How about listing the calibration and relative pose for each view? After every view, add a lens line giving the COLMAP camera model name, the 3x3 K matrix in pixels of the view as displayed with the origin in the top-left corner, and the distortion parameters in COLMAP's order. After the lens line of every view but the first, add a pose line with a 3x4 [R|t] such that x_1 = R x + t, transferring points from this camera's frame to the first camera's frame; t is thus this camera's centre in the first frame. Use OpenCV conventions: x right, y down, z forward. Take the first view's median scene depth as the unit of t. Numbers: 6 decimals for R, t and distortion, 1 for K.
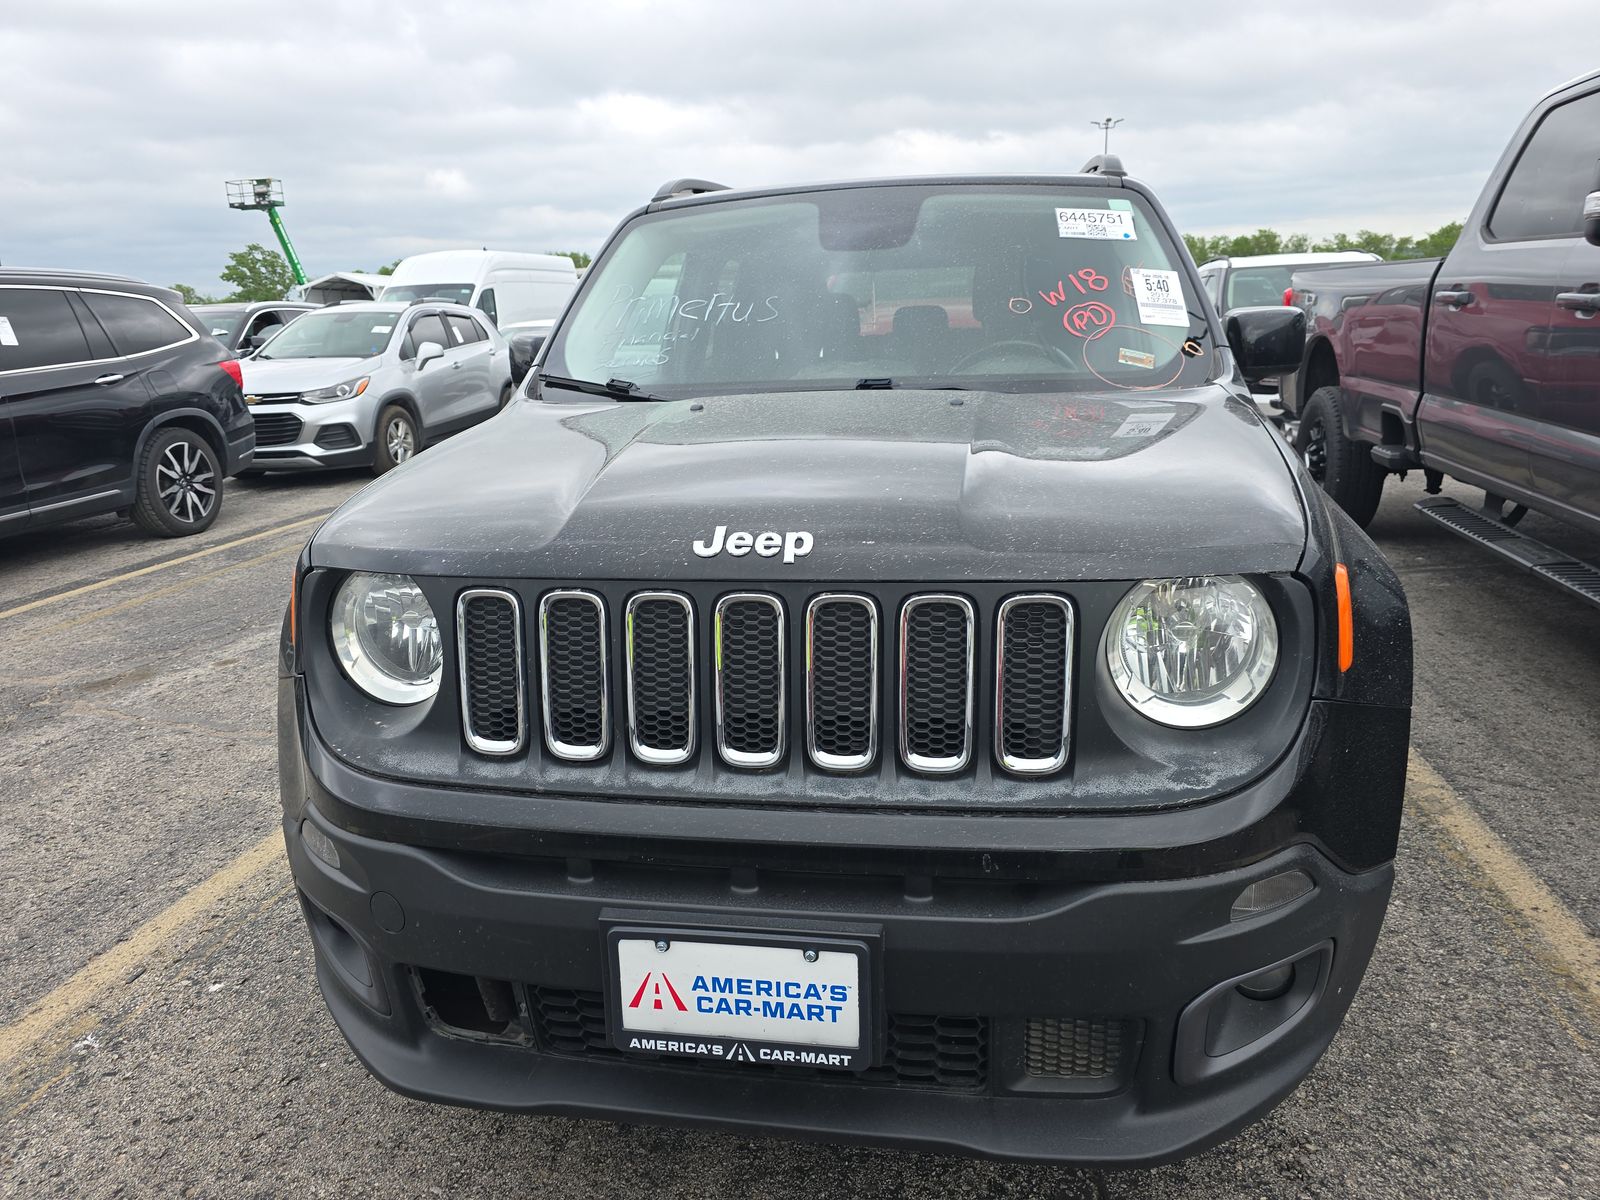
lens RADIAL K [[1079.9, 0, 800.0], [0, 1079.9, 600.0], [0, 0, 1]] dist [0.011687, 0.000626]
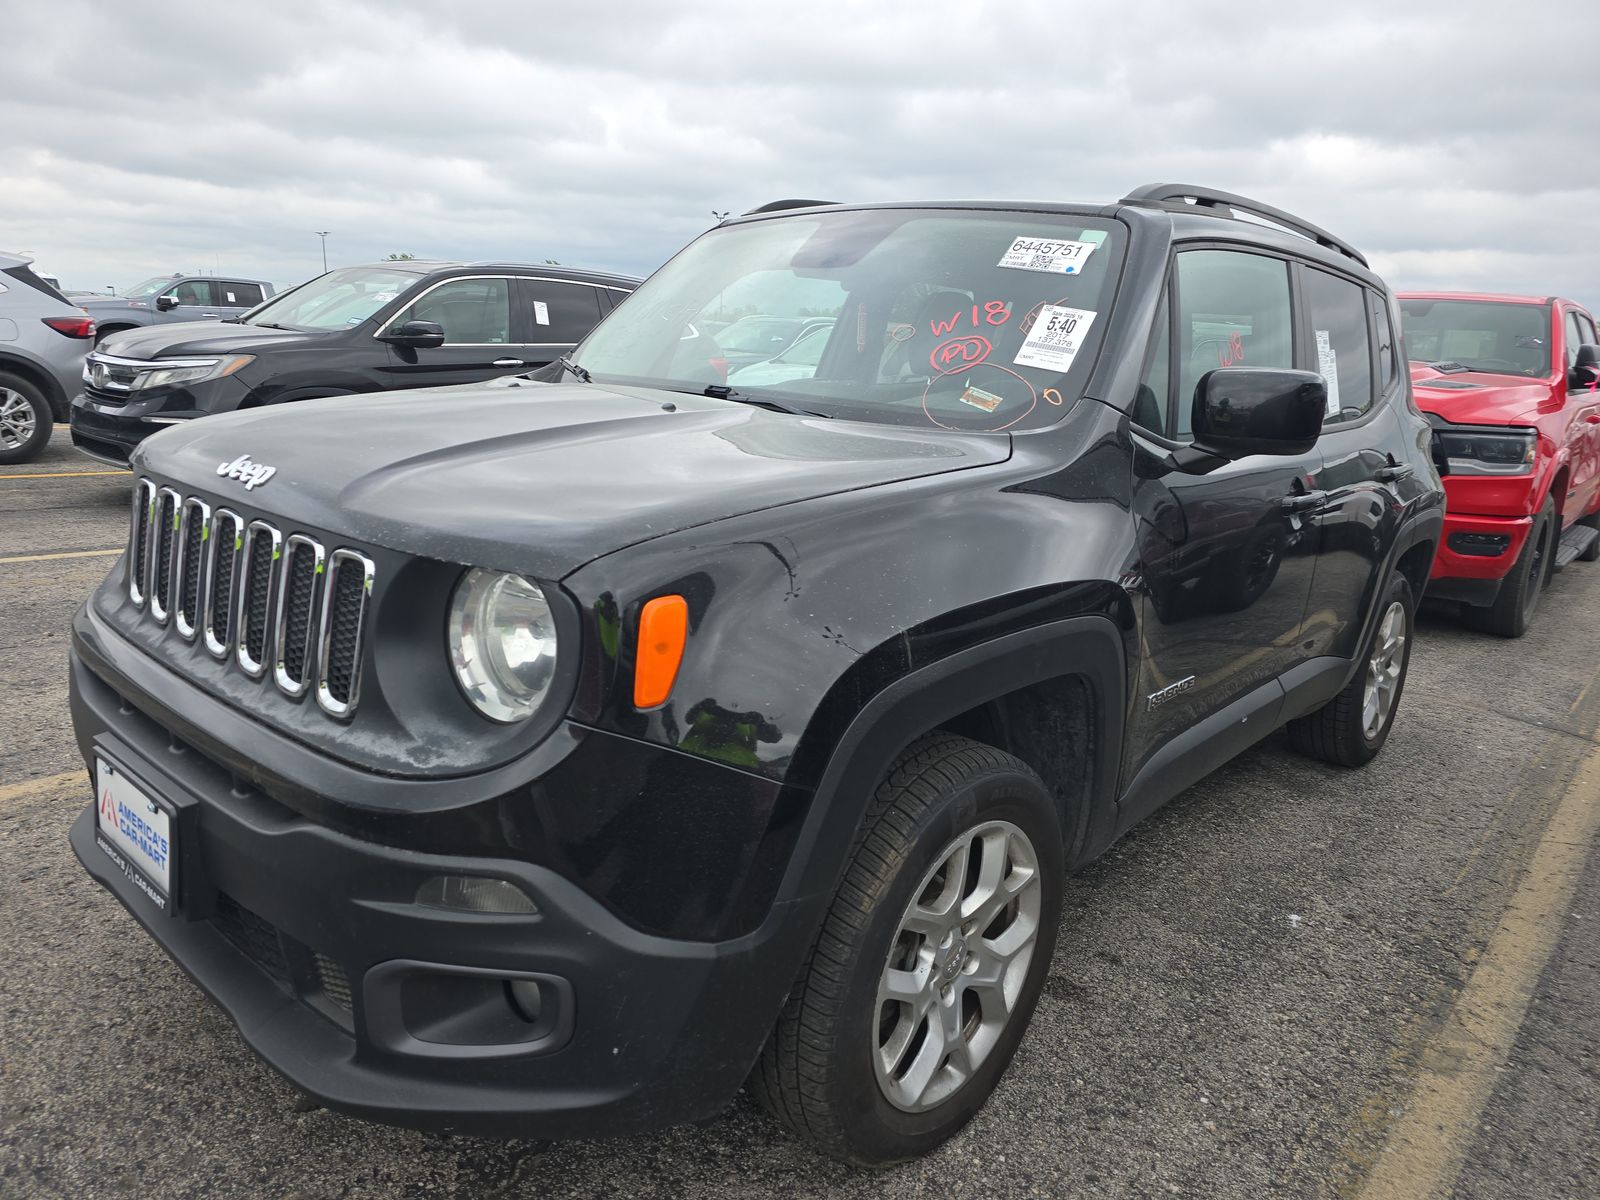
lens RADIAL K [[1079.9, 0, 800.0], [0, 1079.9, 600.0], [0, 0, 1]] dist [0.011687, 0.000626]
pose [[0.849234, 0.205606, -0.486342, 1.041016], [-0.221575, 0.974817, 0.025208, -0.077515], [0.479277, 0.086354, 0.873405, 0.242198]]
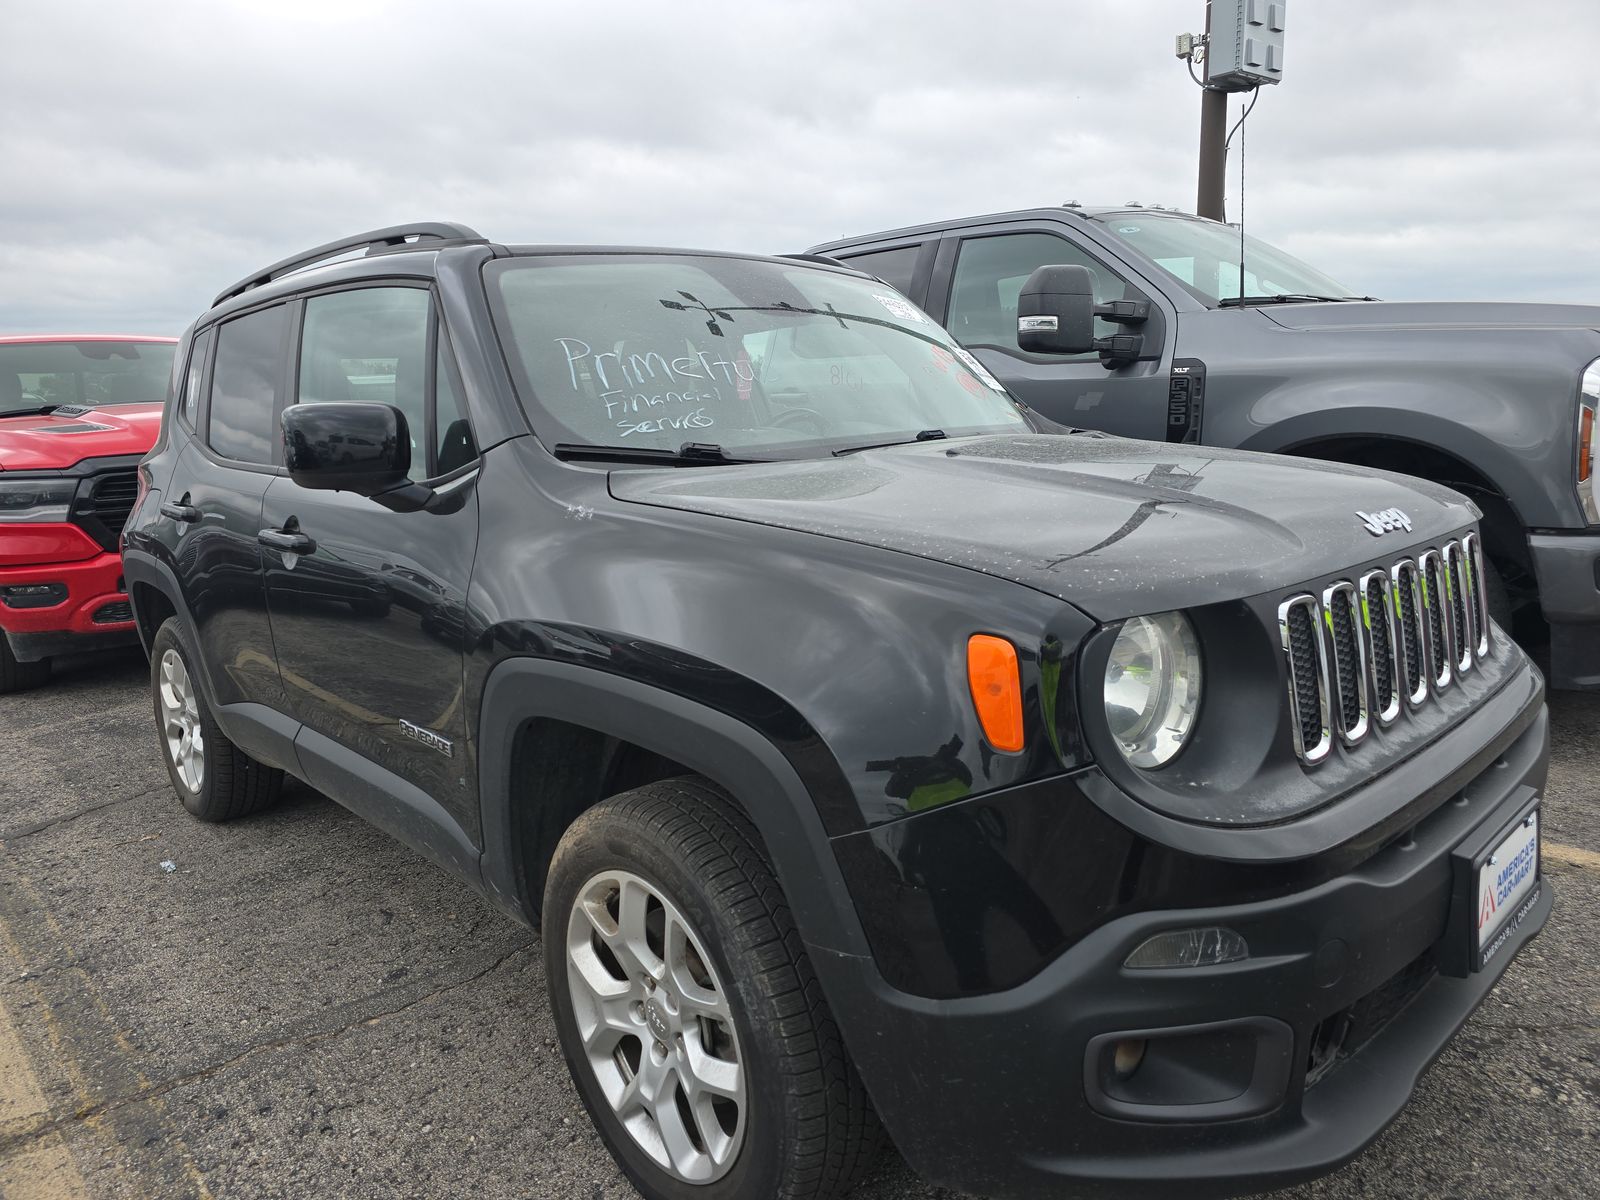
lens RADIAL K [[1090.1, 0, 795.0], [0, 1090.1, 559.9], [0, 0, 1]] dist [0.012671, 0.003047]
pose [[0.595781, -0.107883, 0.795868, -1.382841], [0.217362, 0.975616, -0.030467, -0.118882], [-0.773175, 0.191143, 0.604703, 0.735595]]
